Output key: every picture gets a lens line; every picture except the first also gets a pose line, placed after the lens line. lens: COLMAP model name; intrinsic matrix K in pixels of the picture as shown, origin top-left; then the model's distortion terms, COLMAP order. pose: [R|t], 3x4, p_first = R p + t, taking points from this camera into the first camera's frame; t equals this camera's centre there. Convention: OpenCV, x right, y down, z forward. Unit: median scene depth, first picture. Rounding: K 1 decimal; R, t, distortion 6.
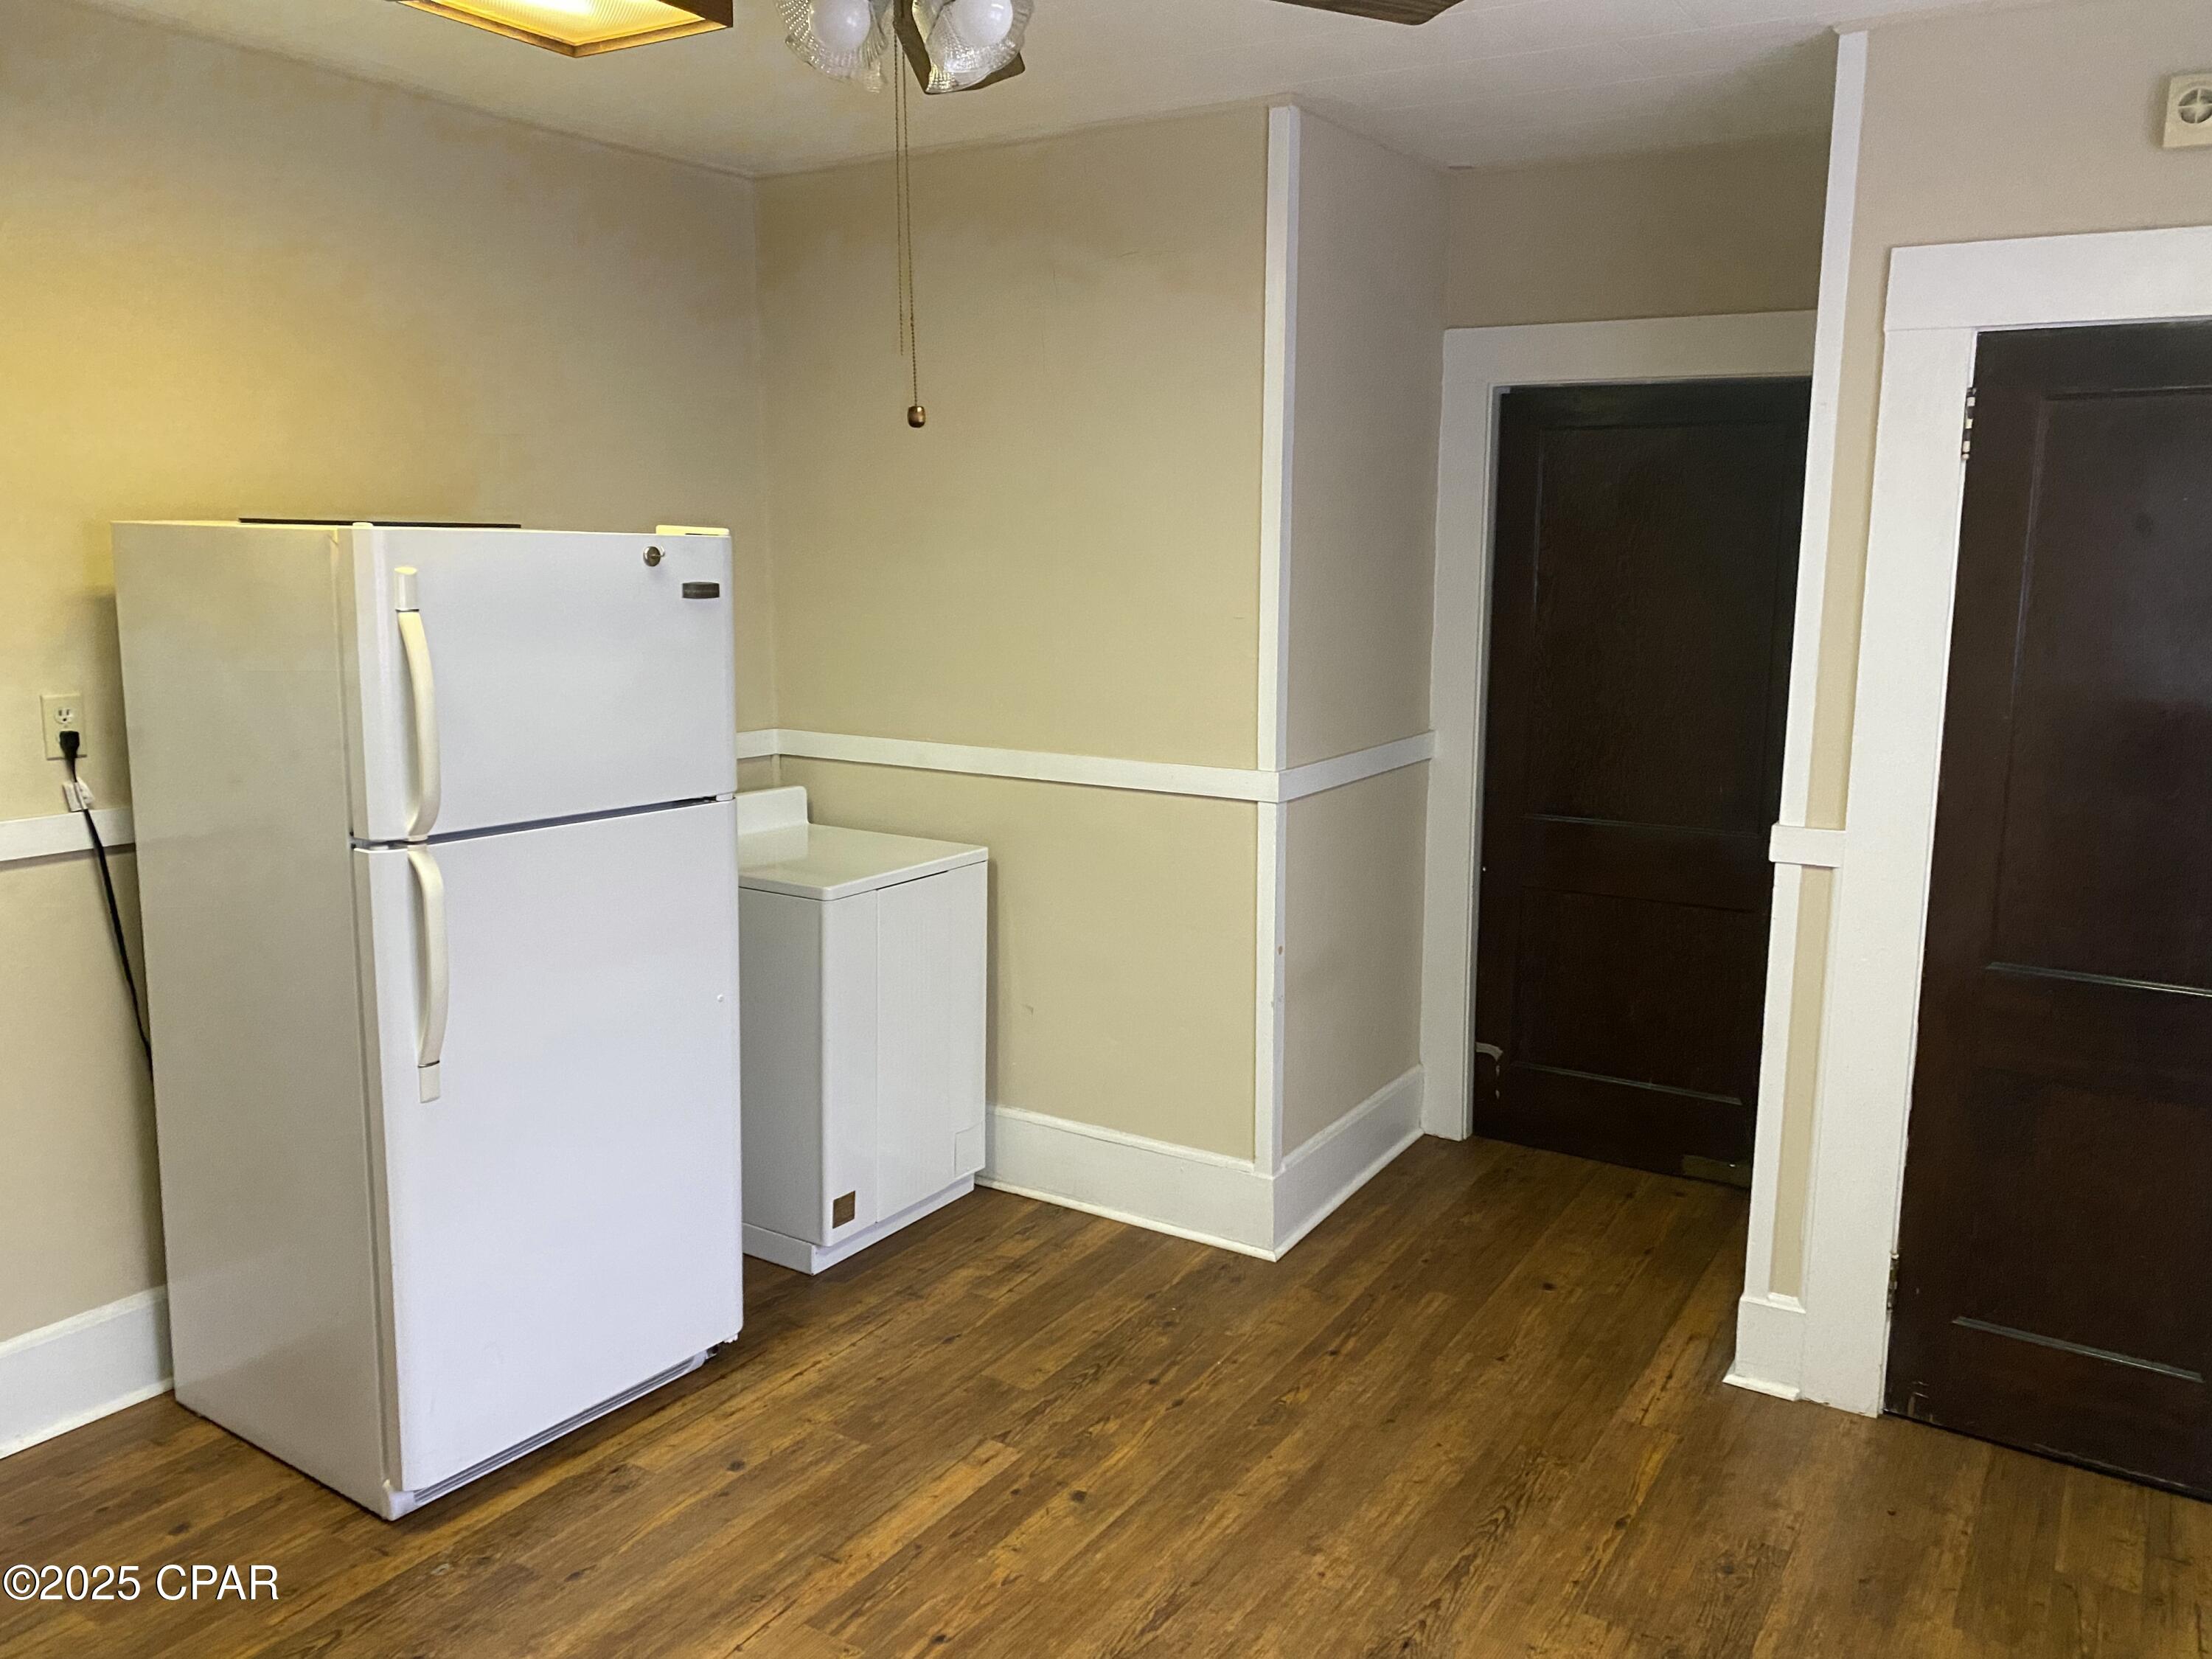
lens RADIAL K [[1678.5, 0, 1108.4], [0, 1678.5, 816.9], [0, 0, 1]] dist [0.004199, -0.001430]
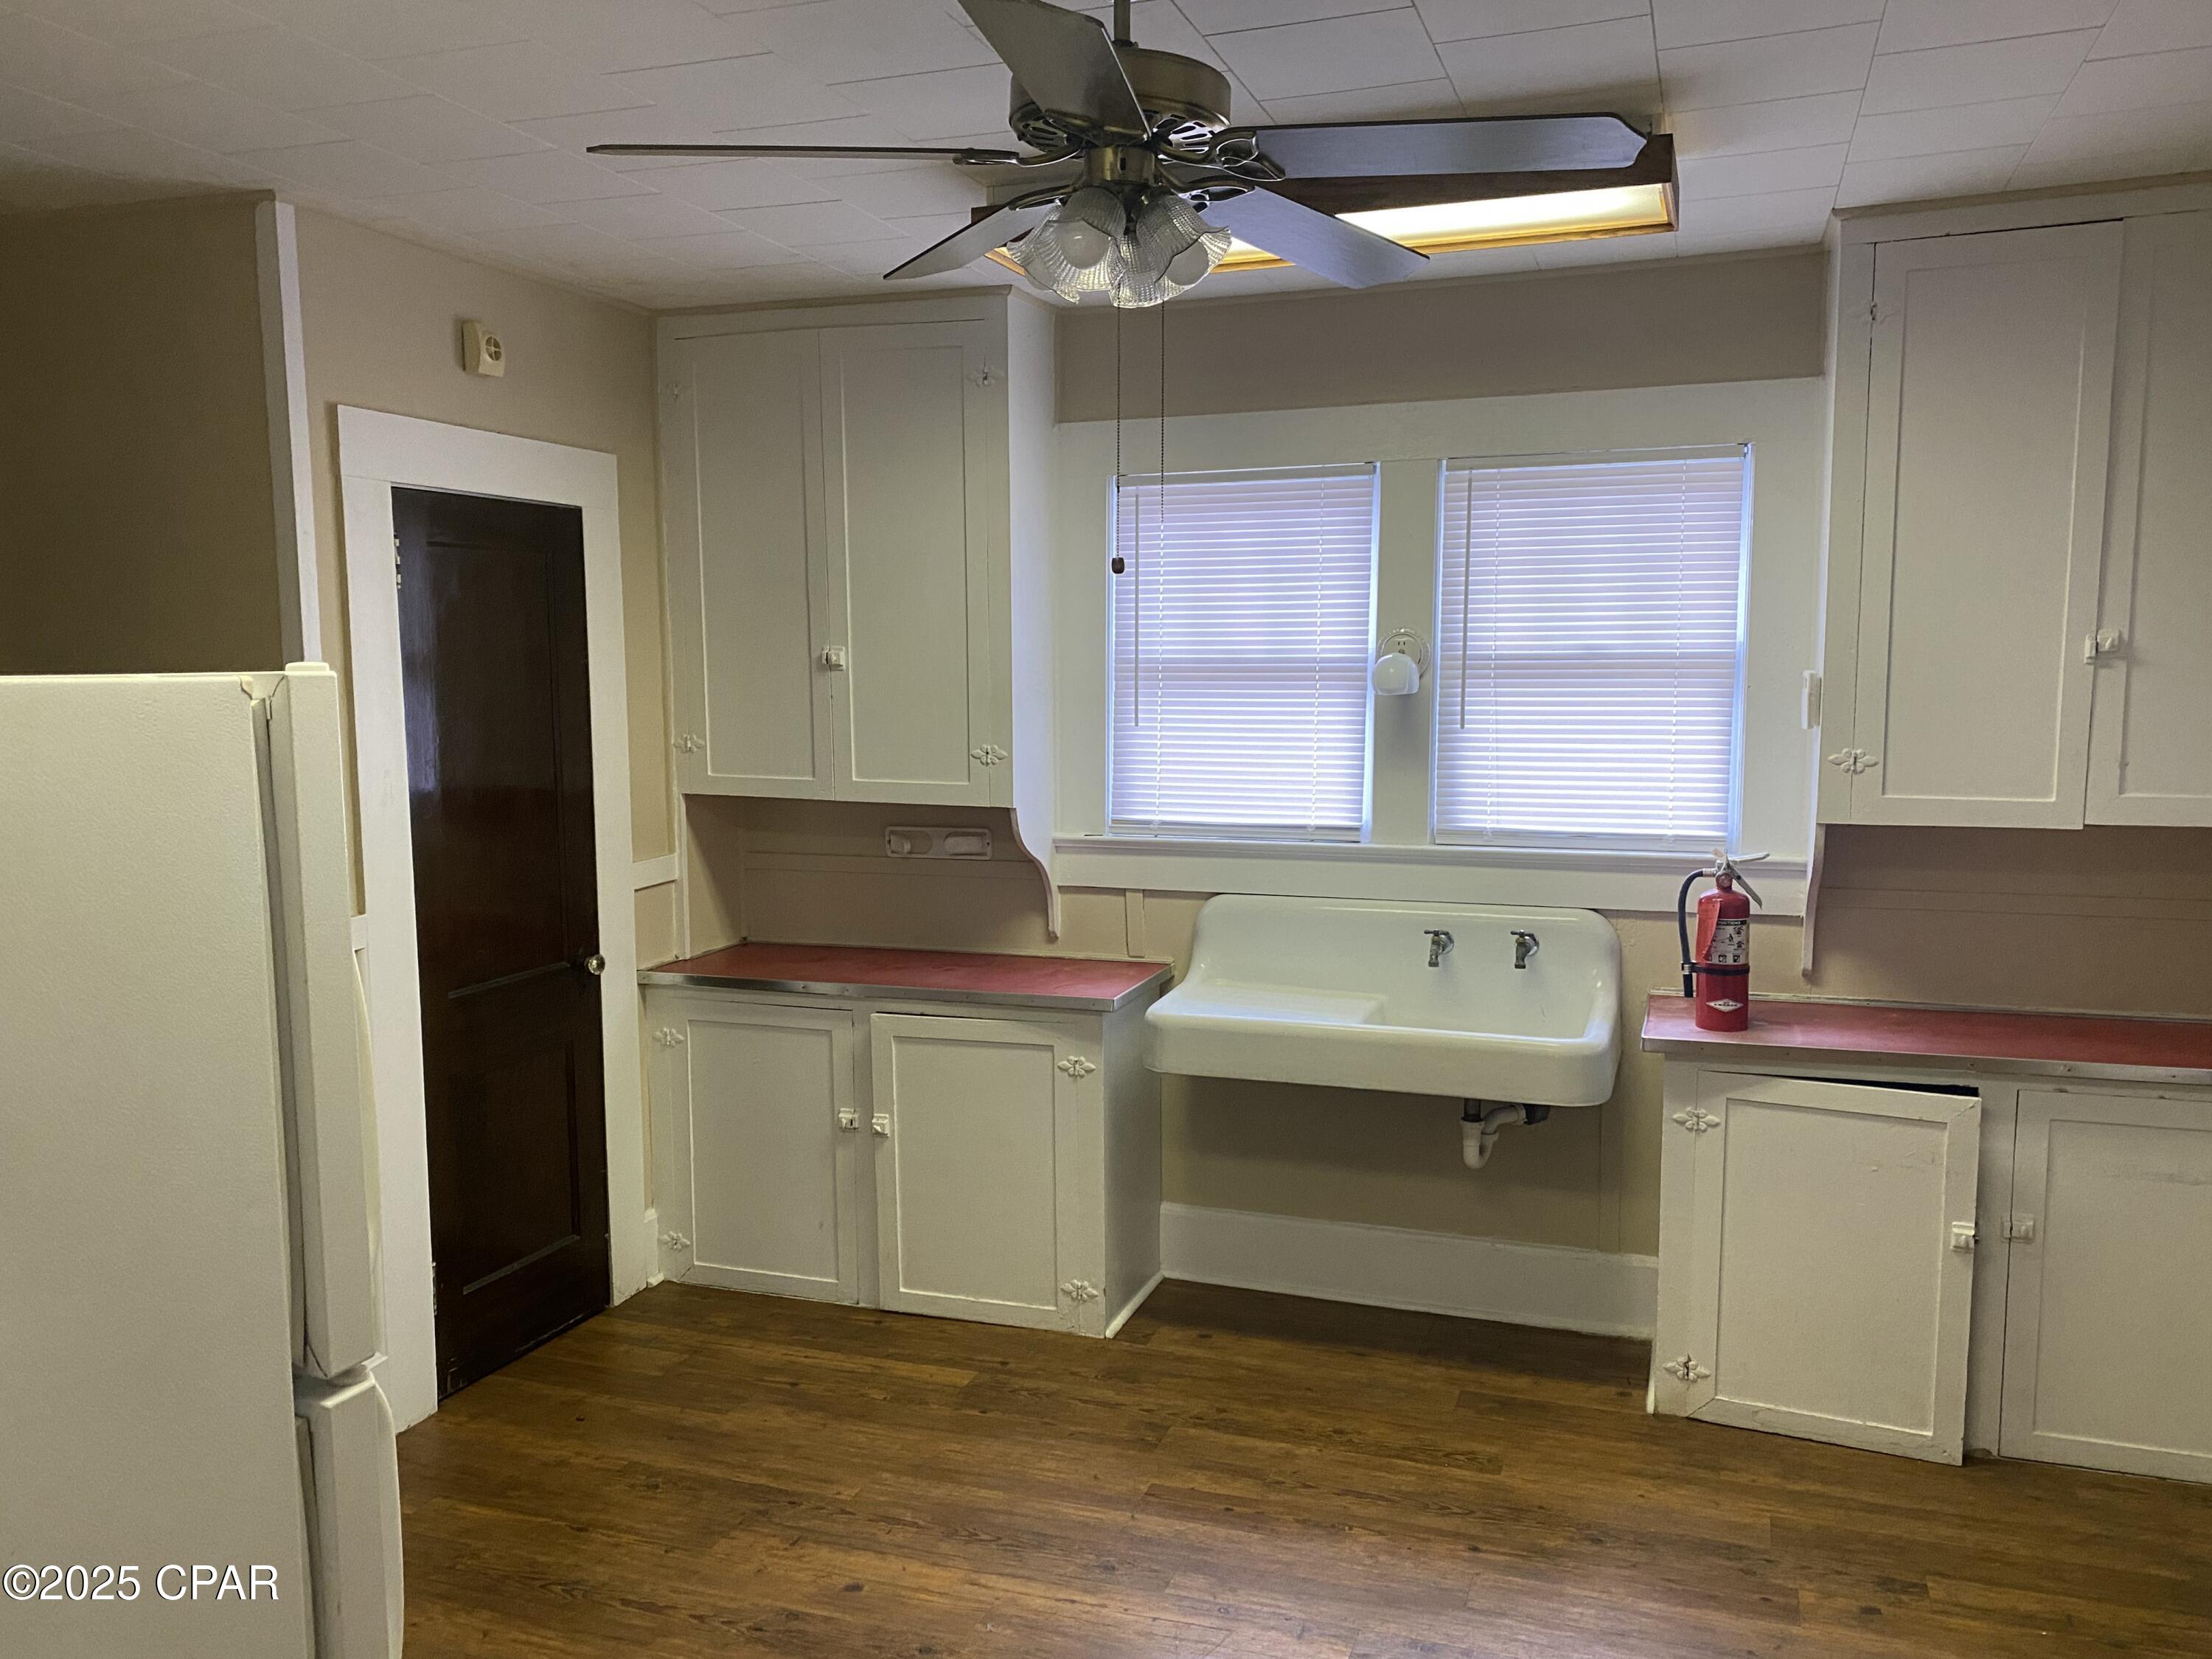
lens RADIAL K [[1678.5, 0, 1109.3], [0, 1678.5, 841.6], [0, 0, 1]] dist [0.004199, -0.001430]
pose [[-0.224821, -0.112507, 0.967883, -0.792986], [0.161117, 0.975347, 0.150799, -0.136324], [-0.960987, 0.189845, -0.201152, 0.784059]]
